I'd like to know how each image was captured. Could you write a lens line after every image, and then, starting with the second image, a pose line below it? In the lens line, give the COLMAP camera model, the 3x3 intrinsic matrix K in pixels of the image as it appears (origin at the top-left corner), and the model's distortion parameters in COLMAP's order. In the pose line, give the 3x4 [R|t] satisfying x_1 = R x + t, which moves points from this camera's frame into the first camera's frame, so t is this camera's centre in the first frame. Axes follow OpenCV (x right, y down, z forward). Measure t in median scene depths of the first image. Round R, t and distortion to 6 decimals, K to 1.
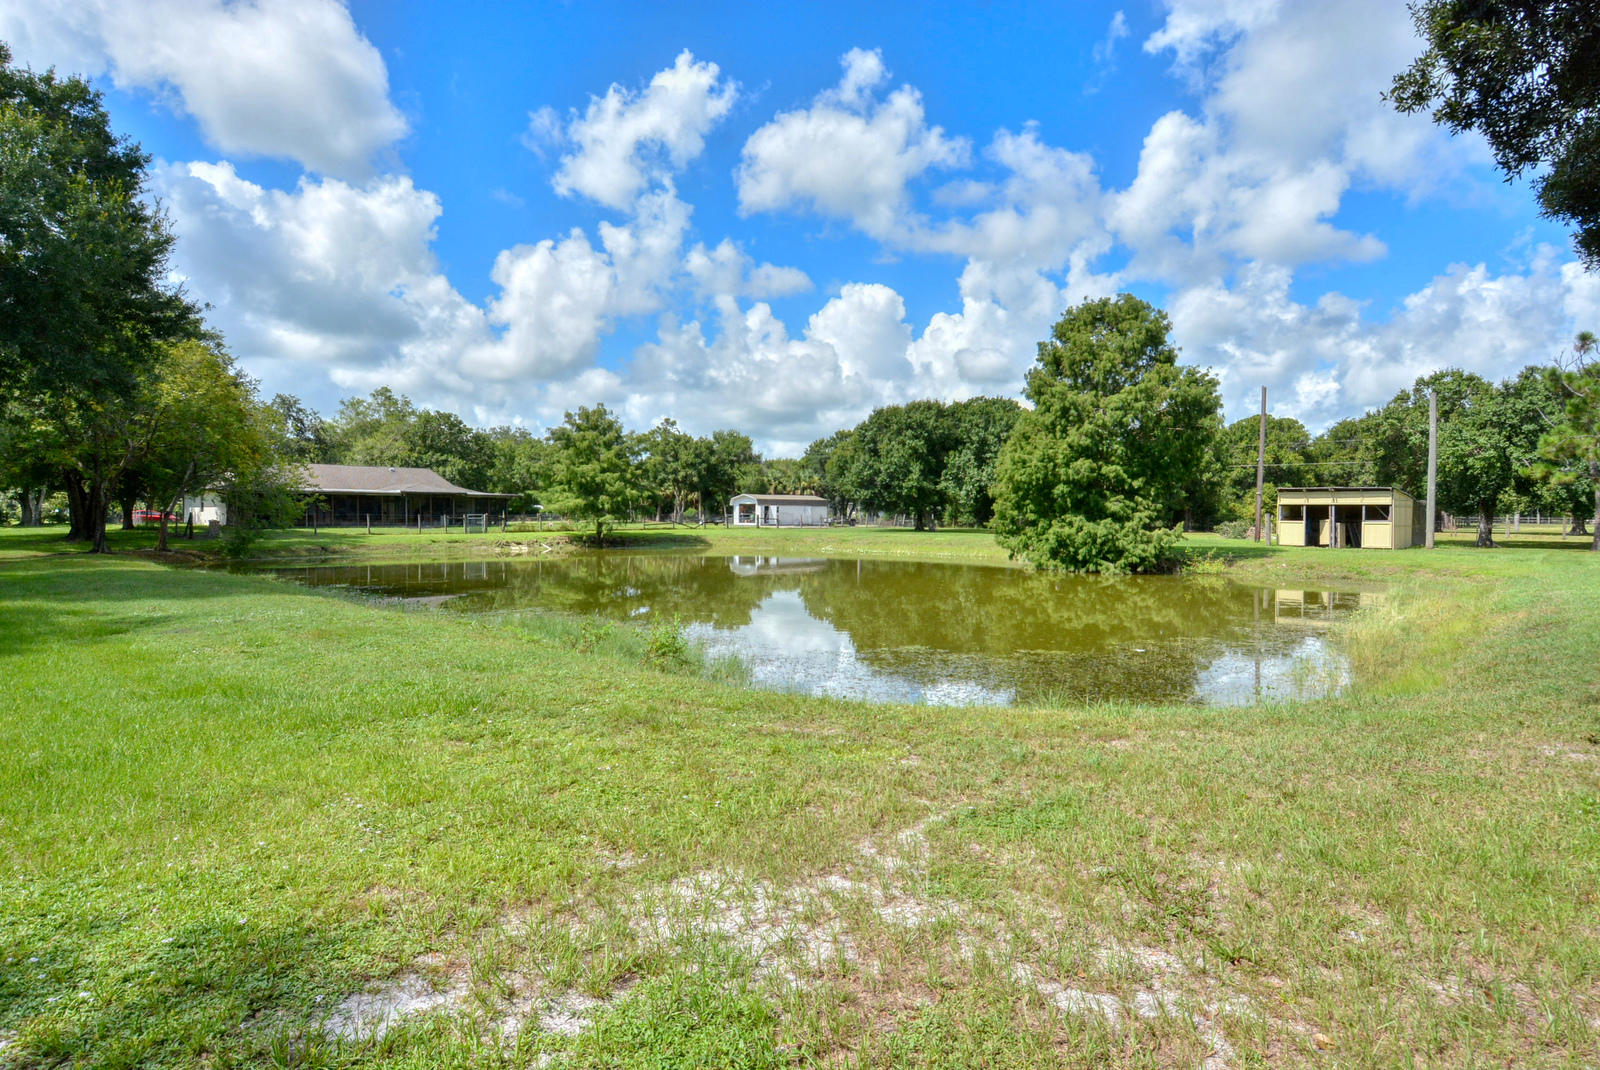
lens RADIAL K [[834.0, 0, 806.7], [0, 834.0, 530.1], [0, 0, 1]] dist [-0.003157, -0.001612]
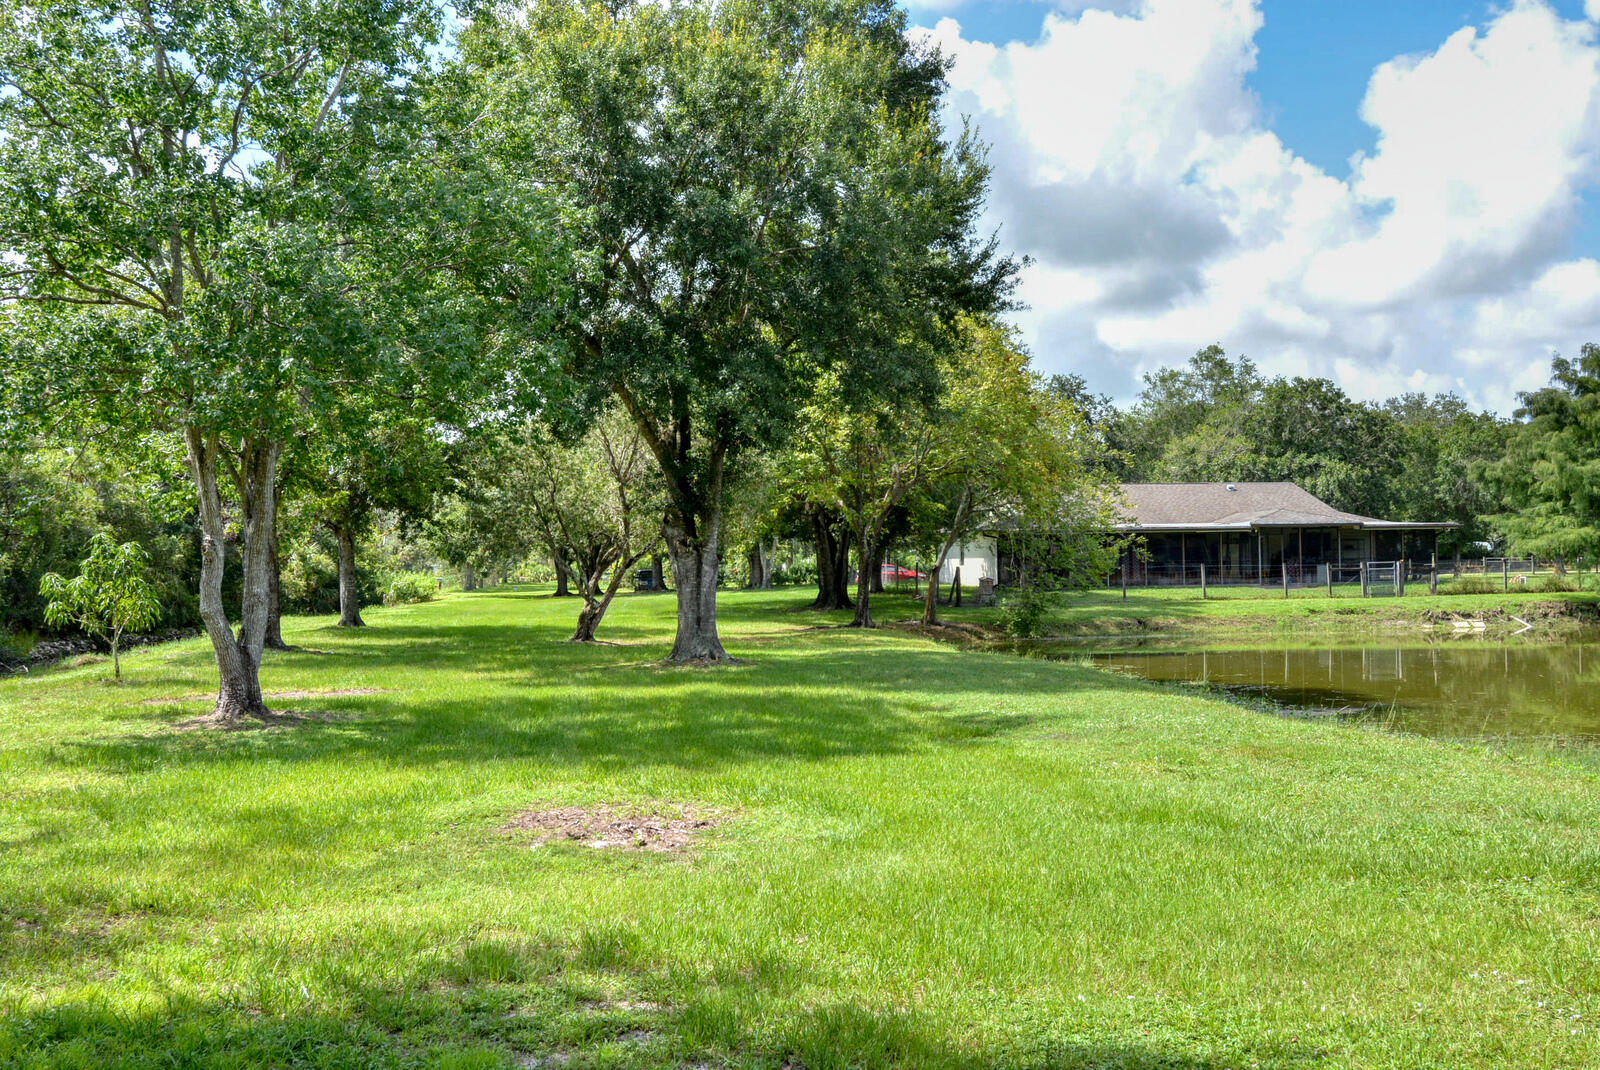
lens RADIAL K [[1589.0, 0, 806.9], [0, 1589.0, 541.6], [0, 0, 1]] dist [0.002564, 0.000000]
pose [[0.763442, -0.026764, -0.645321, -0.012894], [0.006816, 0.999419, -0.033386, 0.000219], [0.645840, 0.021090, 0.763181, -0.038232]]
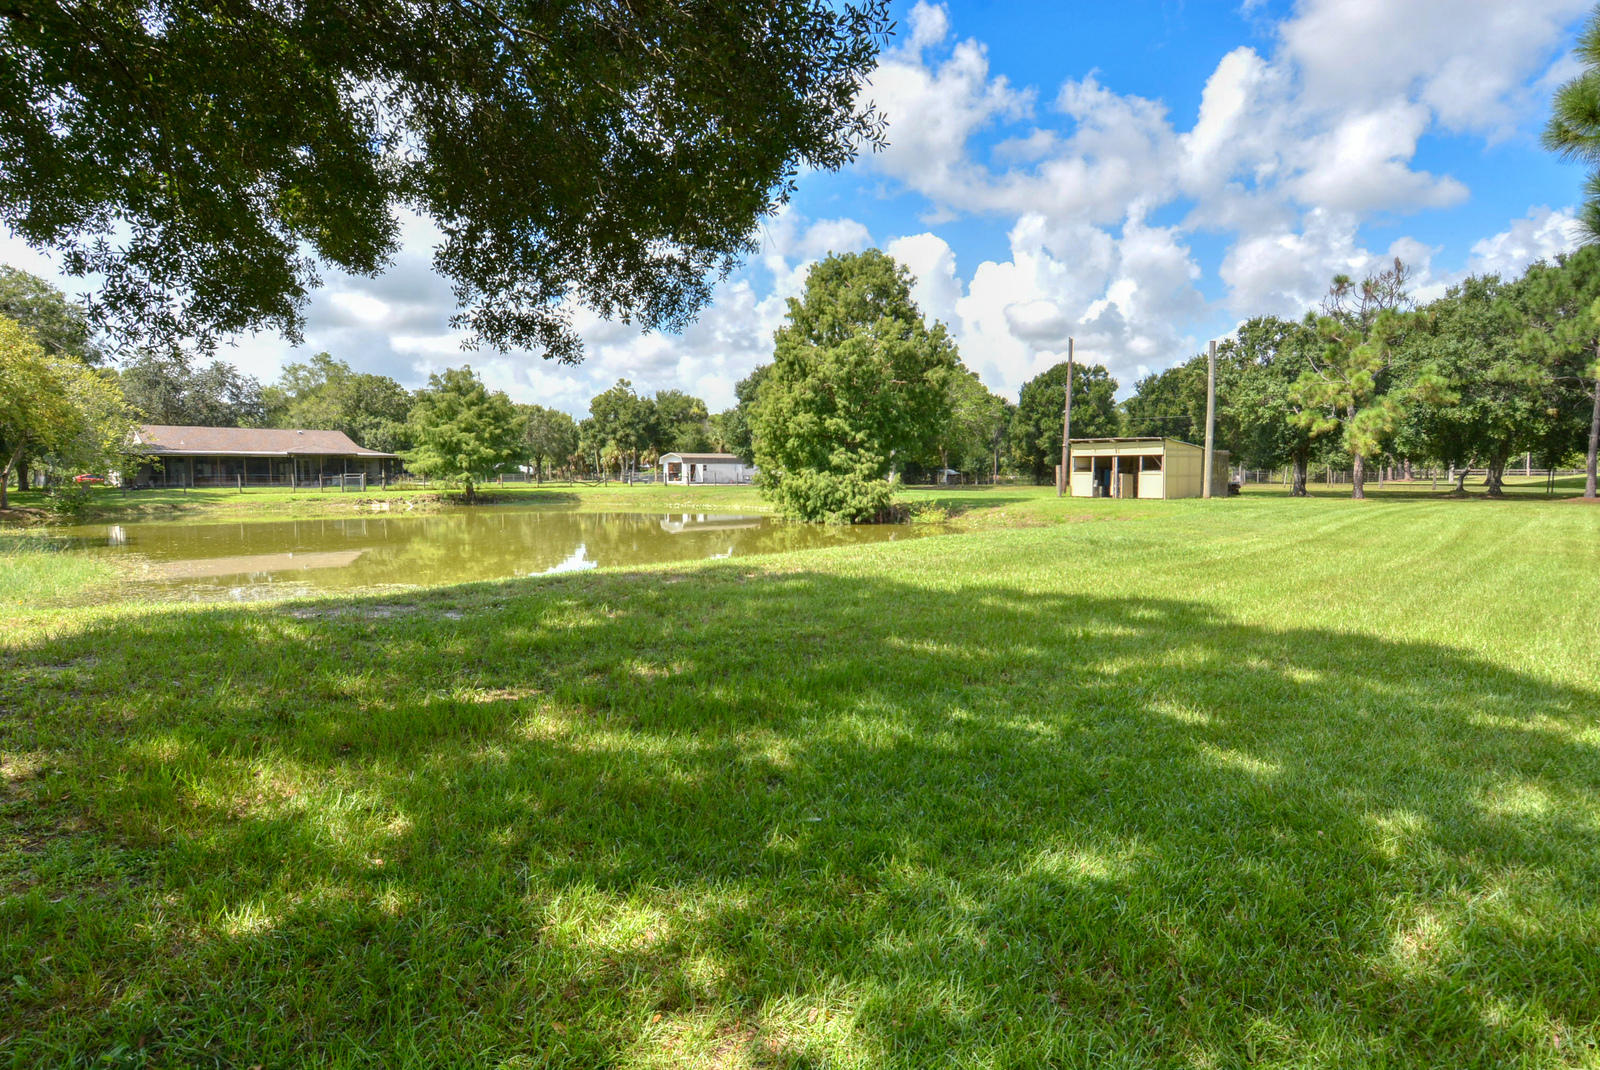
lens RADIAL K [[834.0, 0, 841.5], [0, 834.0, 513.0], [0, 0, 1]] dist [-0.003157, -0.001612]
pose [[0.998809, -0.006369, -0.048375, 0.270112], [0.007691, 0.999601, 0.027194, 0.006686], [0.048182, -0.027534, 0.998459, -0.014525]]
